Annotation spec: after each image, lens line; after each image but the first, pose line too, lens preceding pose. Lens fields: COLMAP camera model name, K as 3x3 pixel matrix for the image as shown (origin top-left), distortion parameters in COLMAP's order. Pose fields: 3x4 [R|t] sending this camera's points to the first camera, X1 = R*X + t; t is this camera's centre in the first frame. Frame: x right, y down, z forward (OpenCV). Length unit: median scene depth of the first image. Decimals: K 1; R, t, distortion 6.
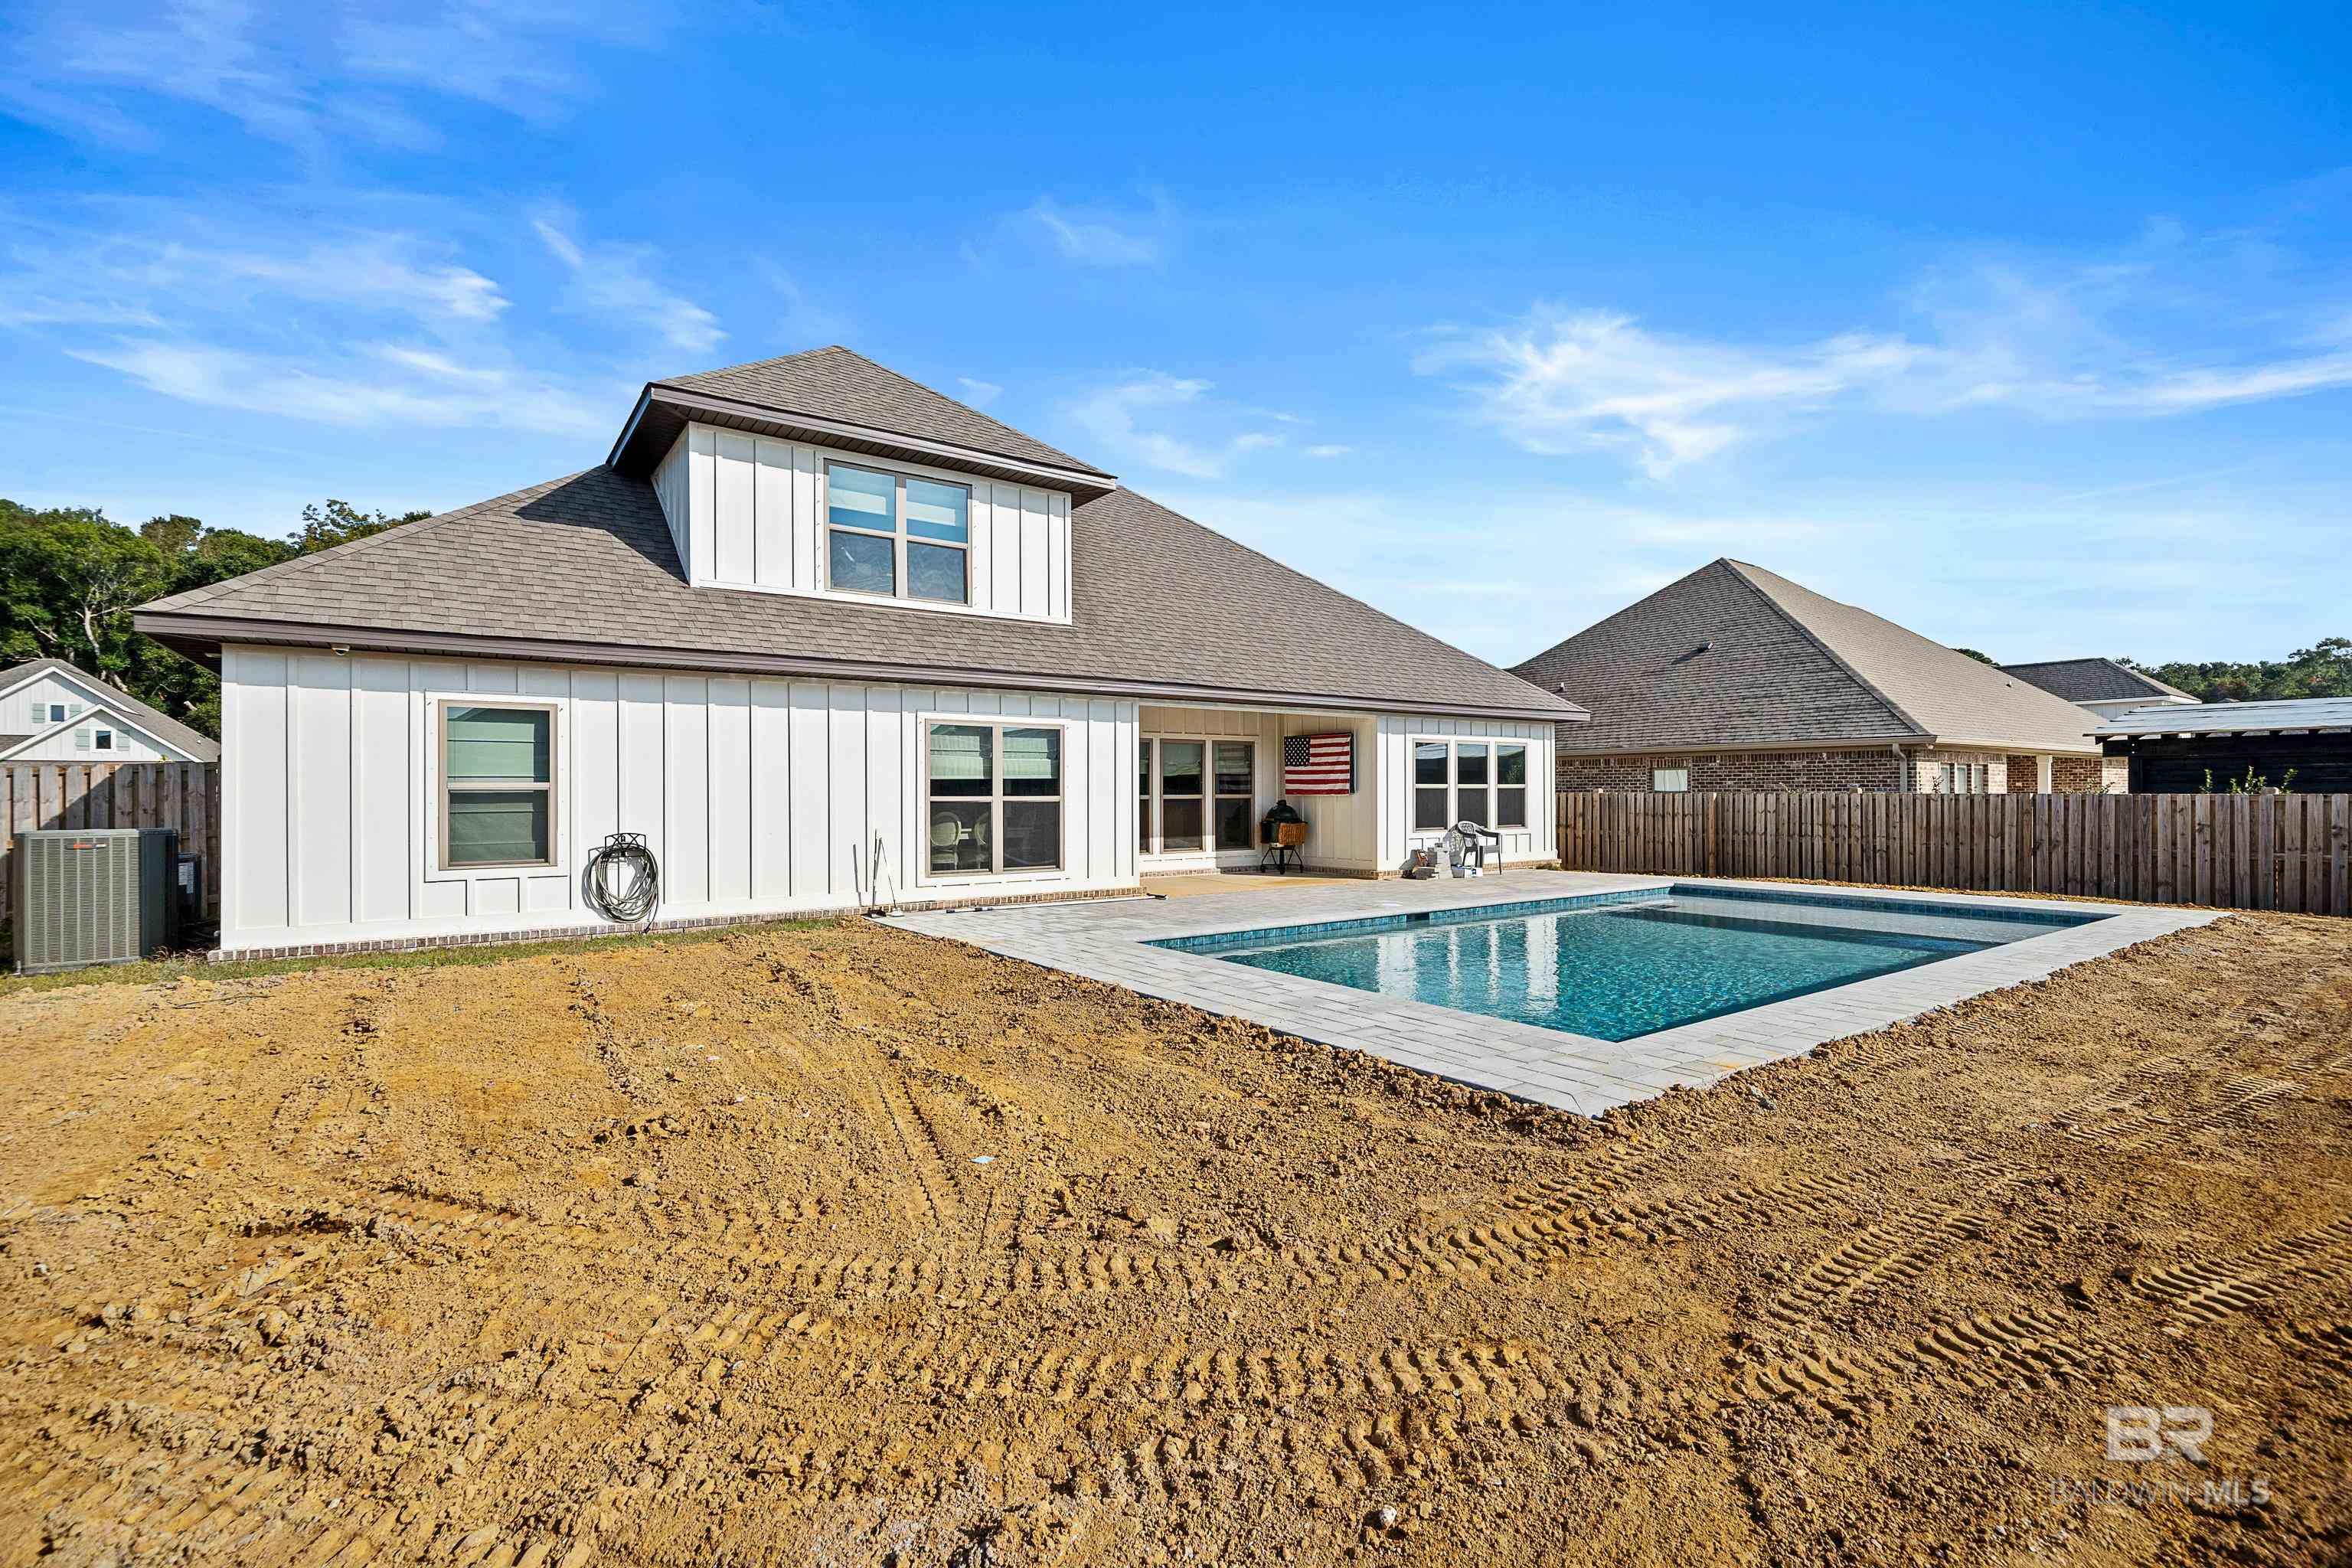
lens RADIAL K [[1023.7, 0, 1176.0], [0, 1023.7, 784.0], [0, 0, 1]] dist [0.009235, -0.000086]
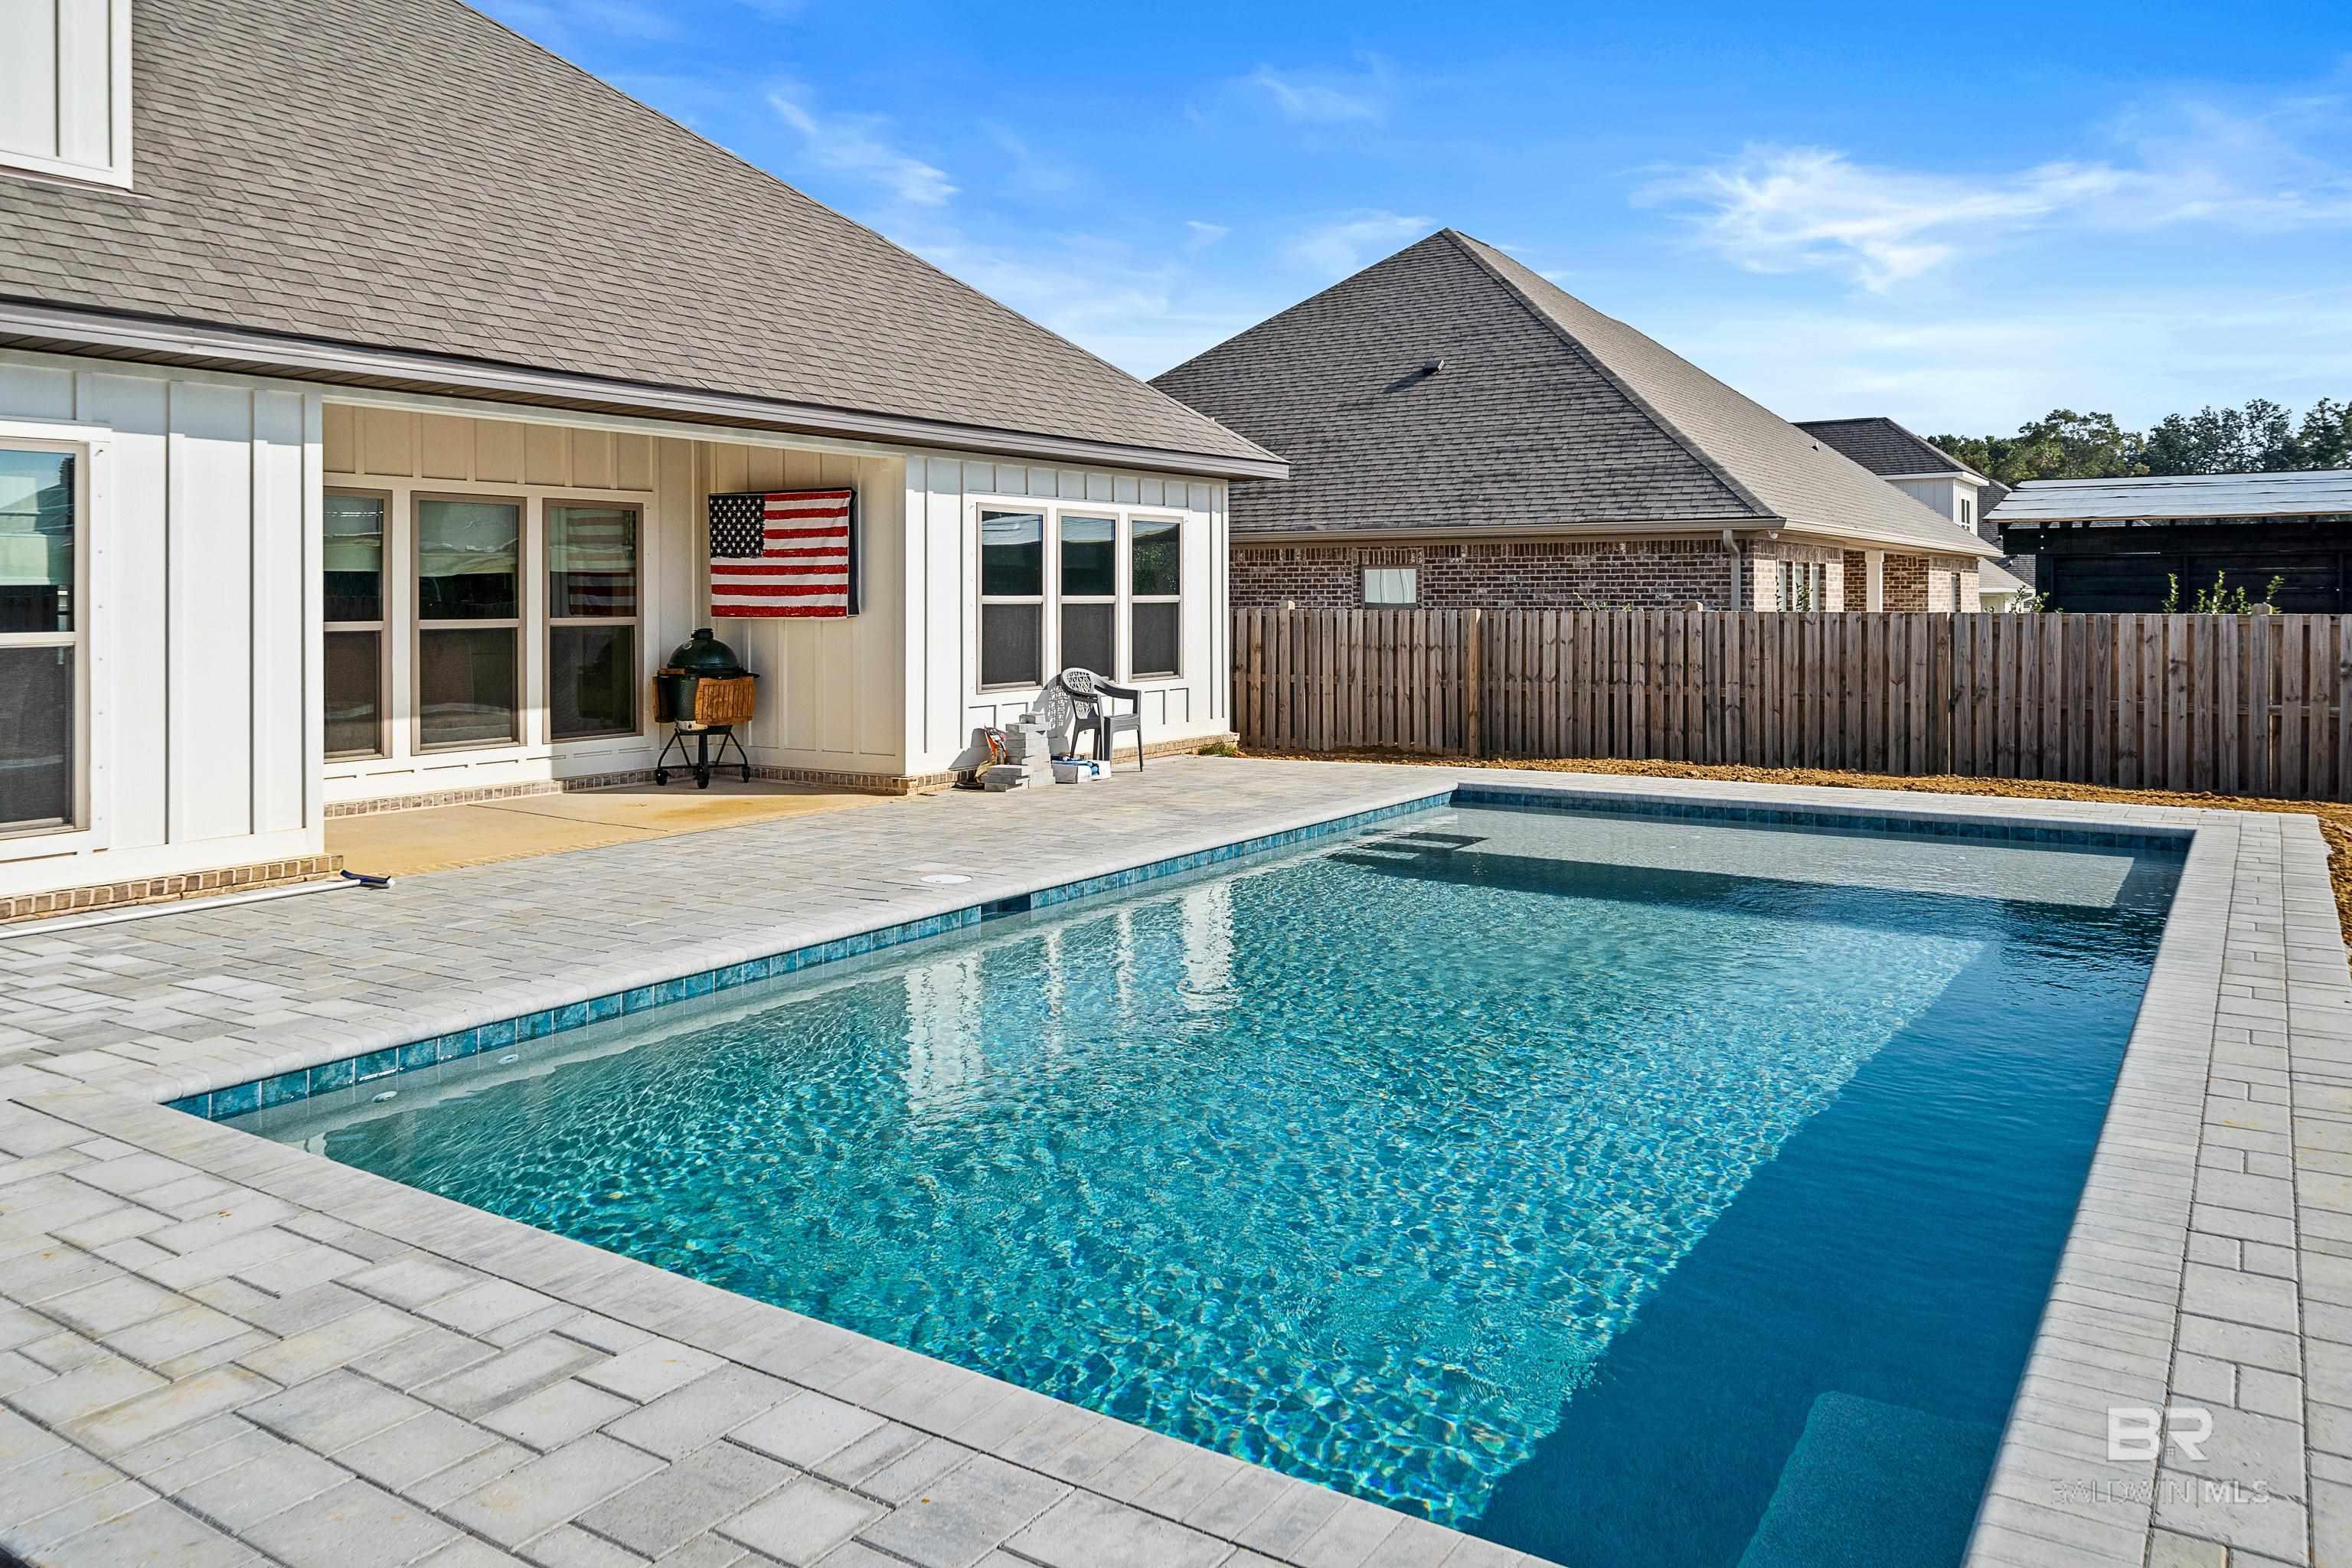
lens RADIAL K [[1650.4, 0, 1171.5], [0, 1650.4, 594.2], [0, 0, 1]] dist [-0.002312, 0.000825]
pose [[0.934581, 0.001096, 0.355748, 0.037155], [-0.003024, 0.999984, 0.004864, -0.004869], [-0.355737, -0.005622, 0.934569, 0.229260]]
